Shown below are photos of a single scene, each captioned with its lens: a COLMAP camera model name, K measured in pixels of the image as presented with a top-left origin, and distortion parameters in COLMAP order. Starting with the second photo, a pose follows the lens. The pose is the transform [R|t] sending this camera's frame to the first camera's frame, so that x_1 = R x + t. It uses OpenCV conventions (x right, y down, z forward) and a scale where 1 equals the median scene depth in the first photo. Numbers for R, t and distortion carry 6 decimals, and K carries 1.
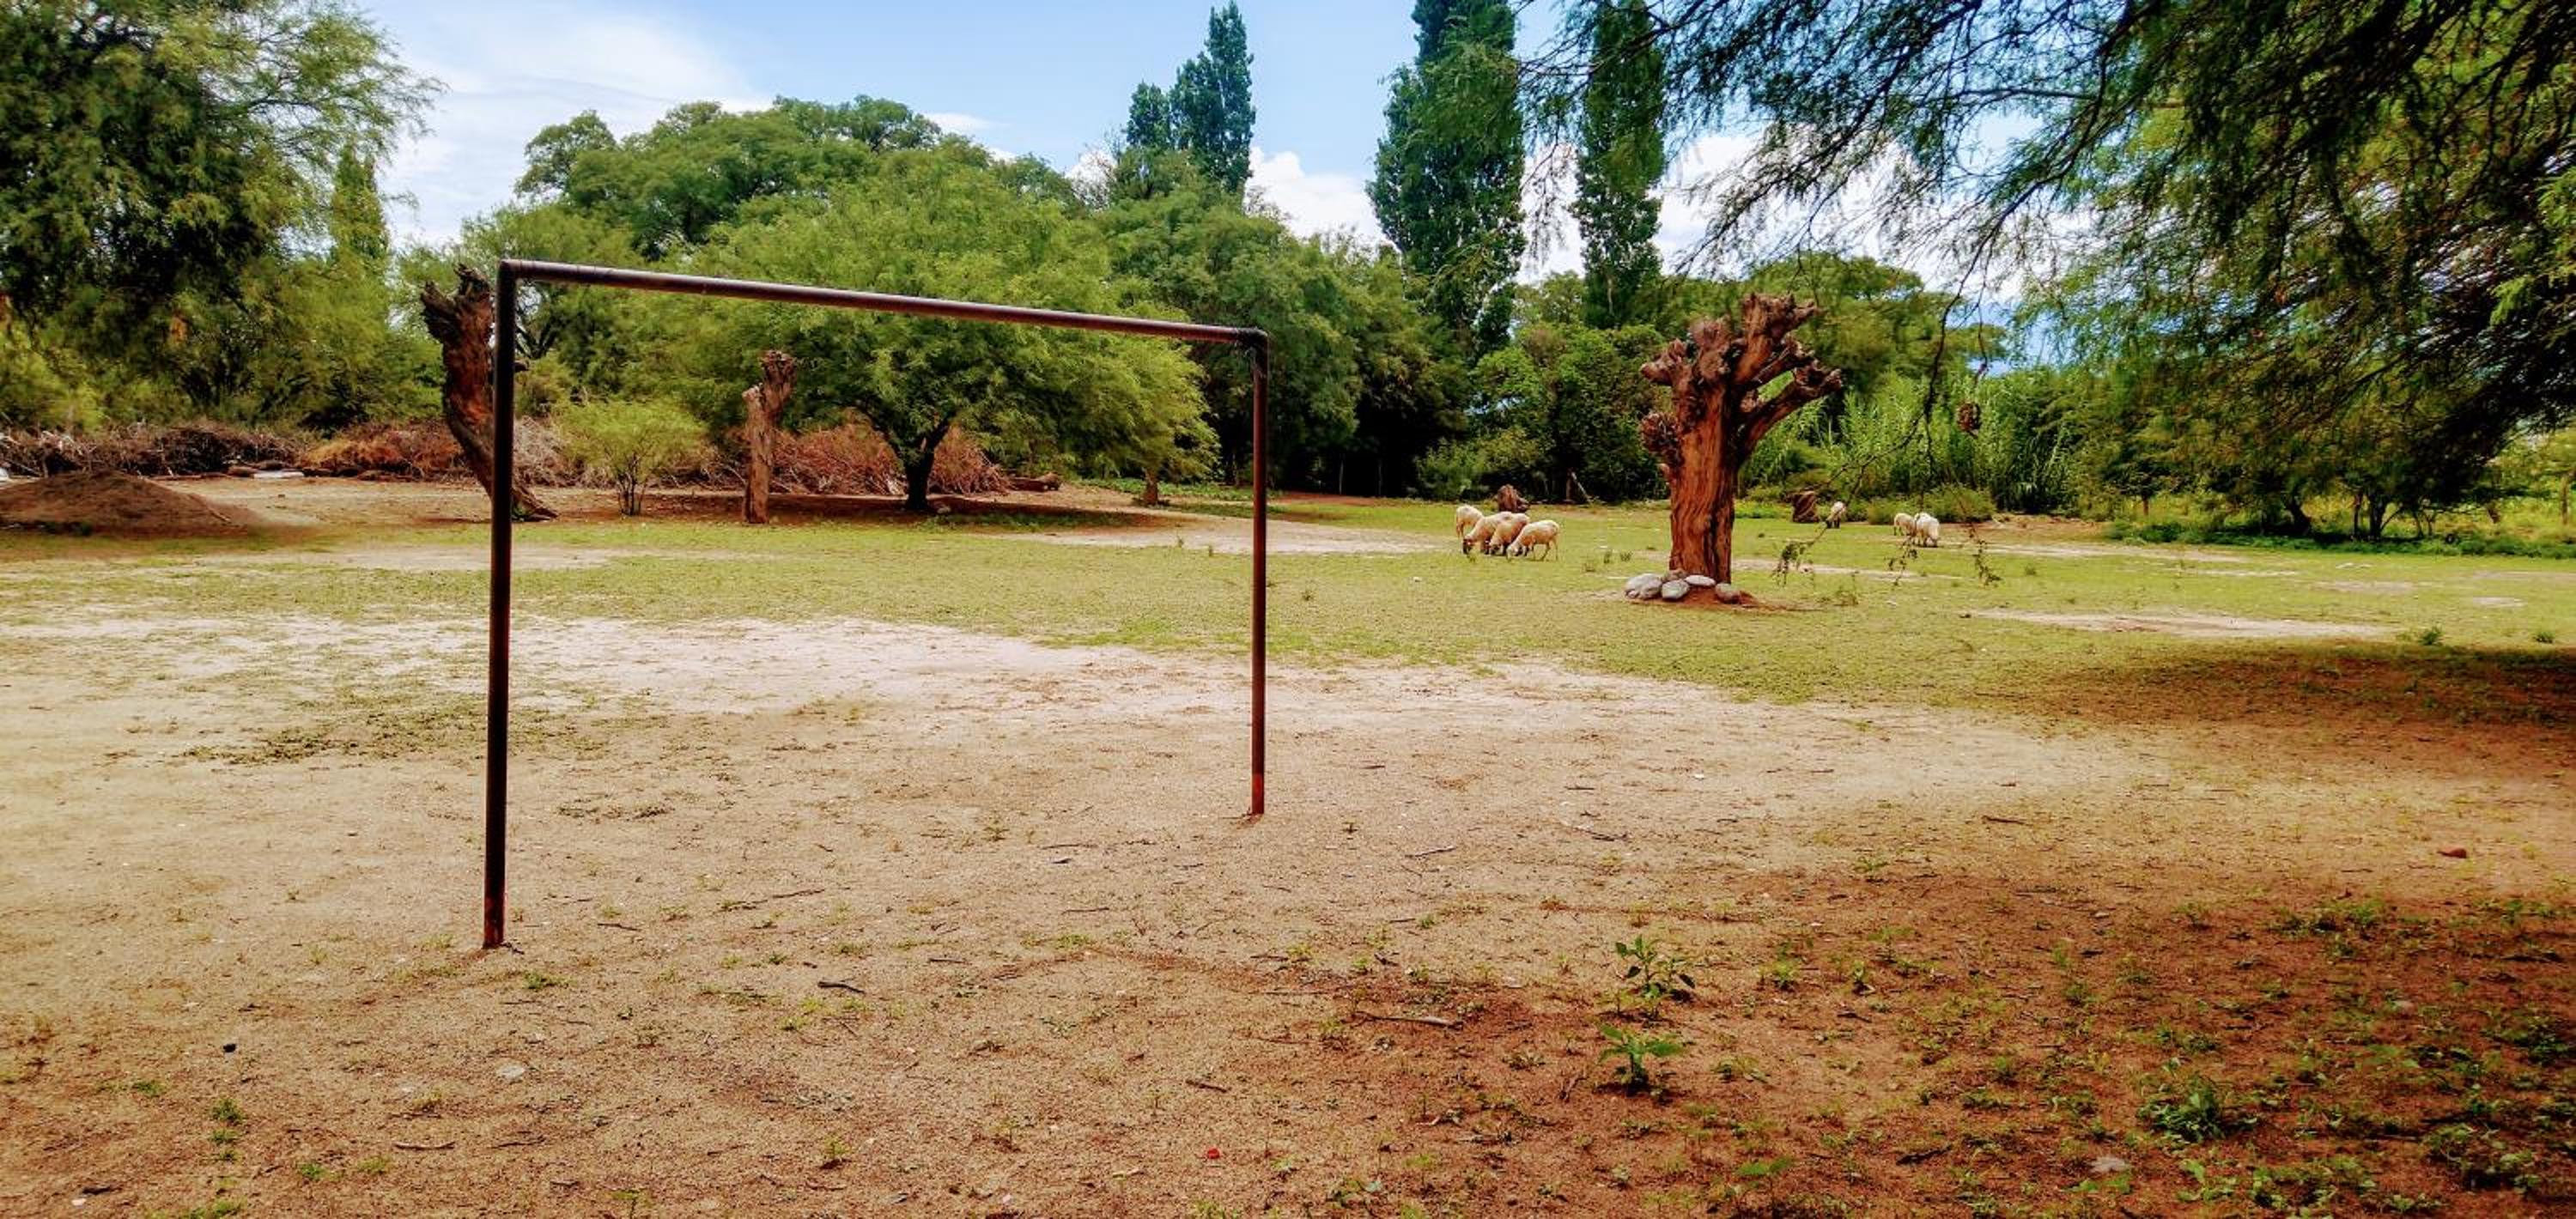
lens RADIAL K [[1969.3, 0, 1277.4], [0, 1969.3, 601.7], [0, 0, 1]] dist [0.013205, -0.005989]
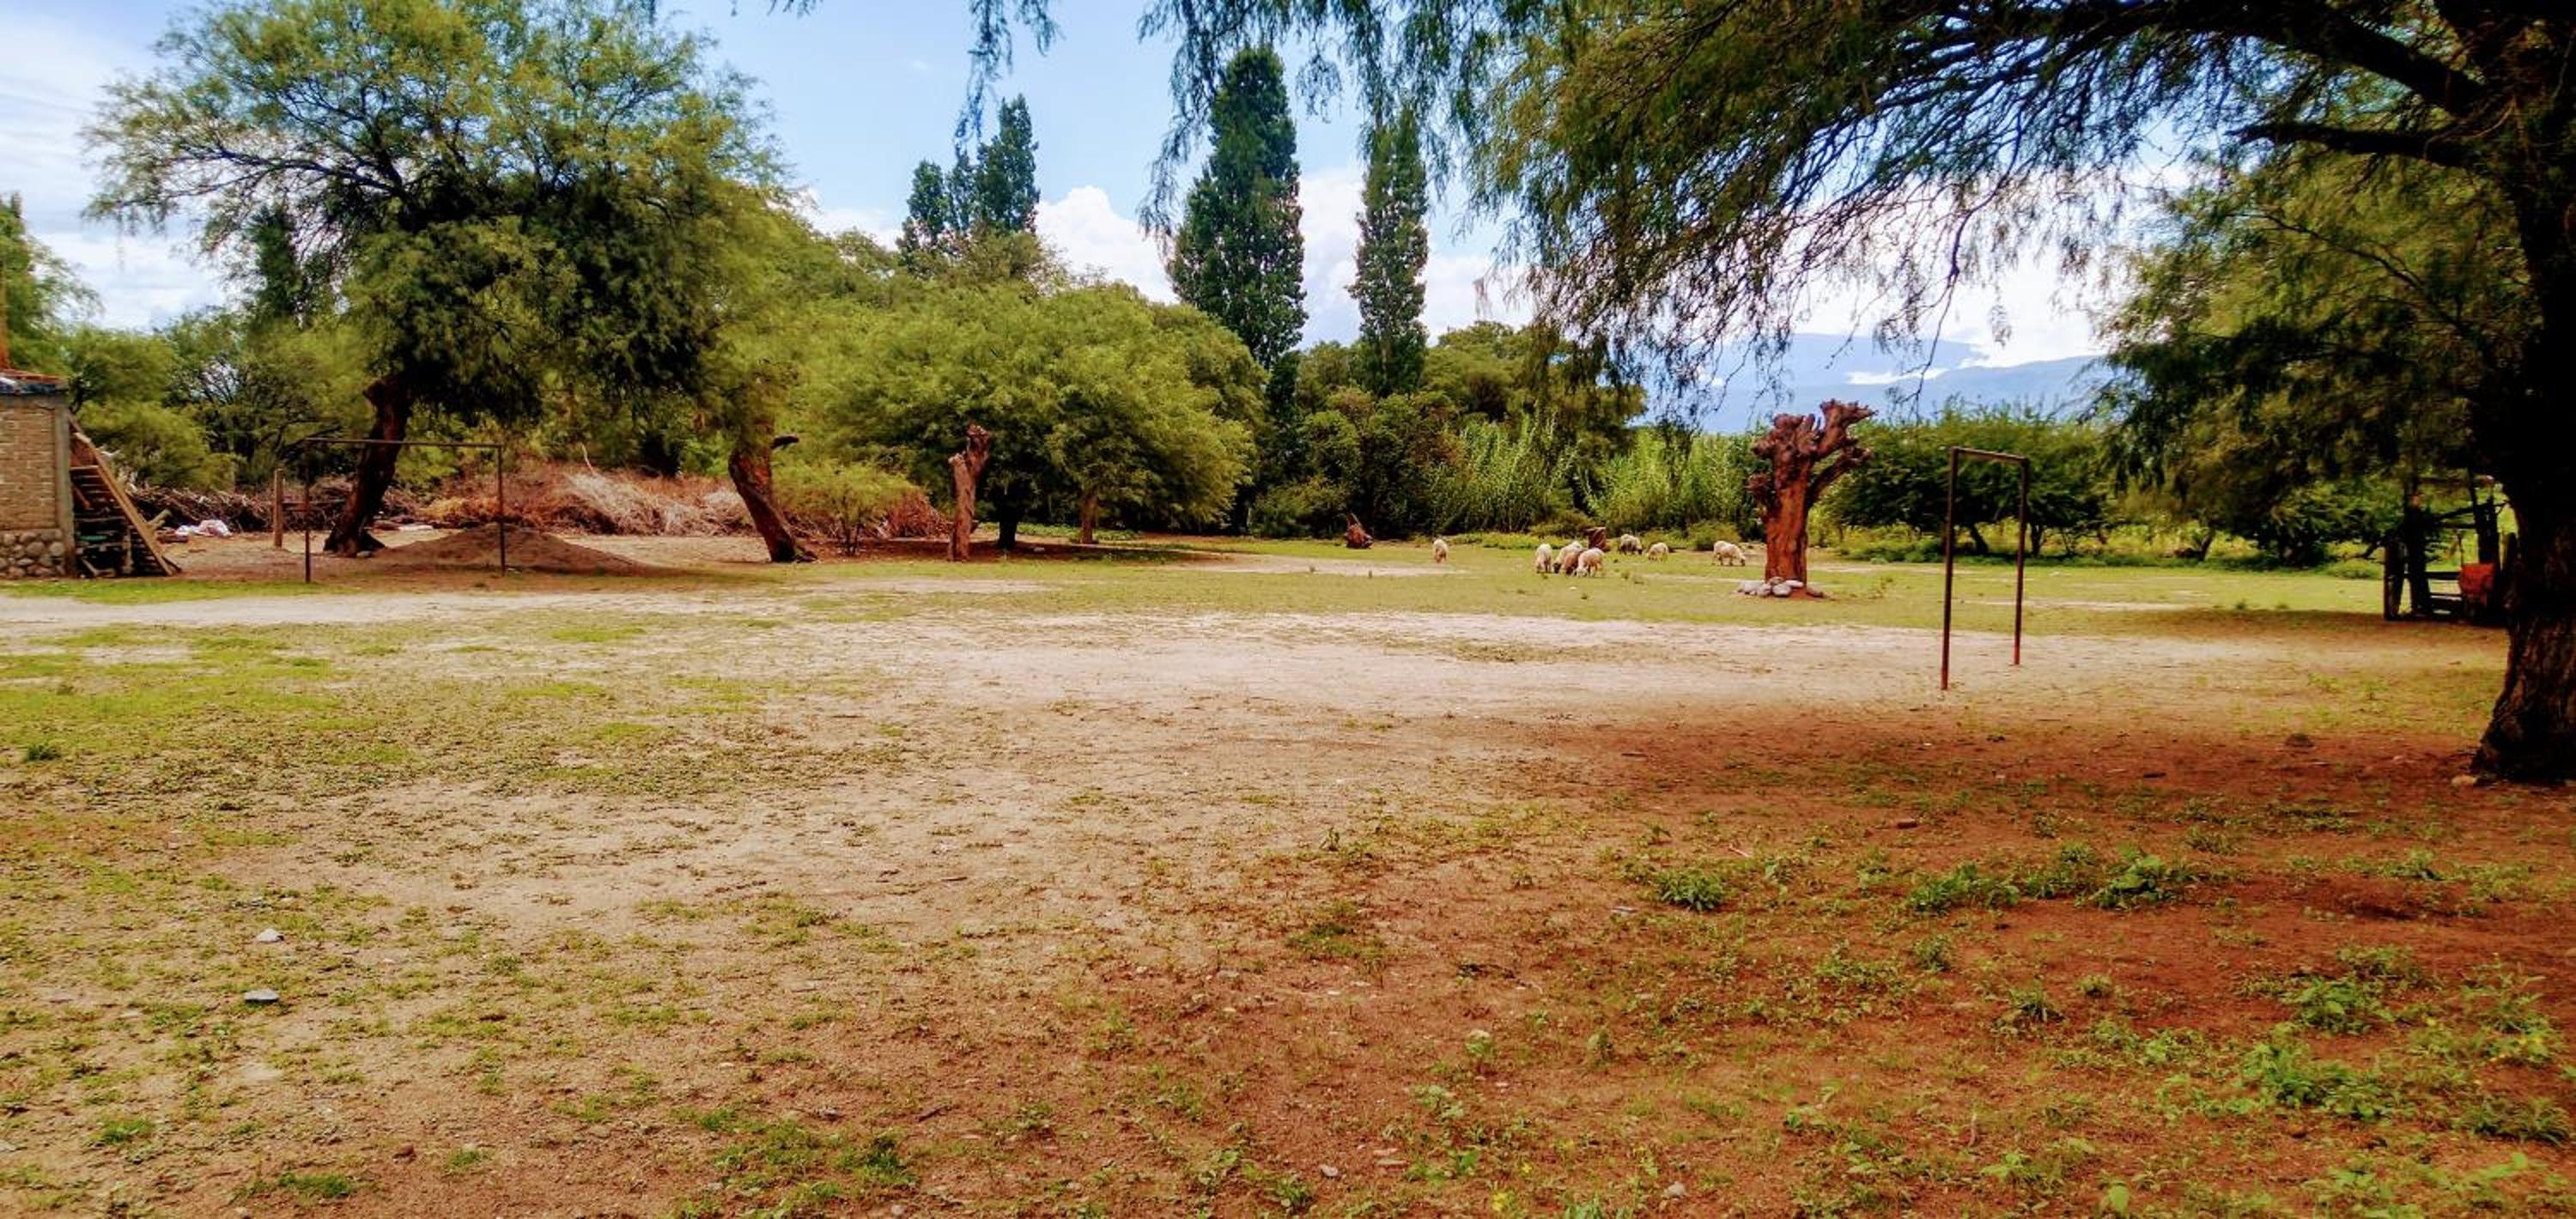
lens RADIAL K [[1969.3, 0, 1296.8], [0, 1969.3, 608.0], [0, 0, 1]] dist [0.013205, -0.005989]
pose [[0.969800, -0.021686, 0.242936, -0.174284], [0.025954, 0.999560, -0.014381, 0.006644], [-0.242517, 0.020252, 0.969936, -0.131218]]
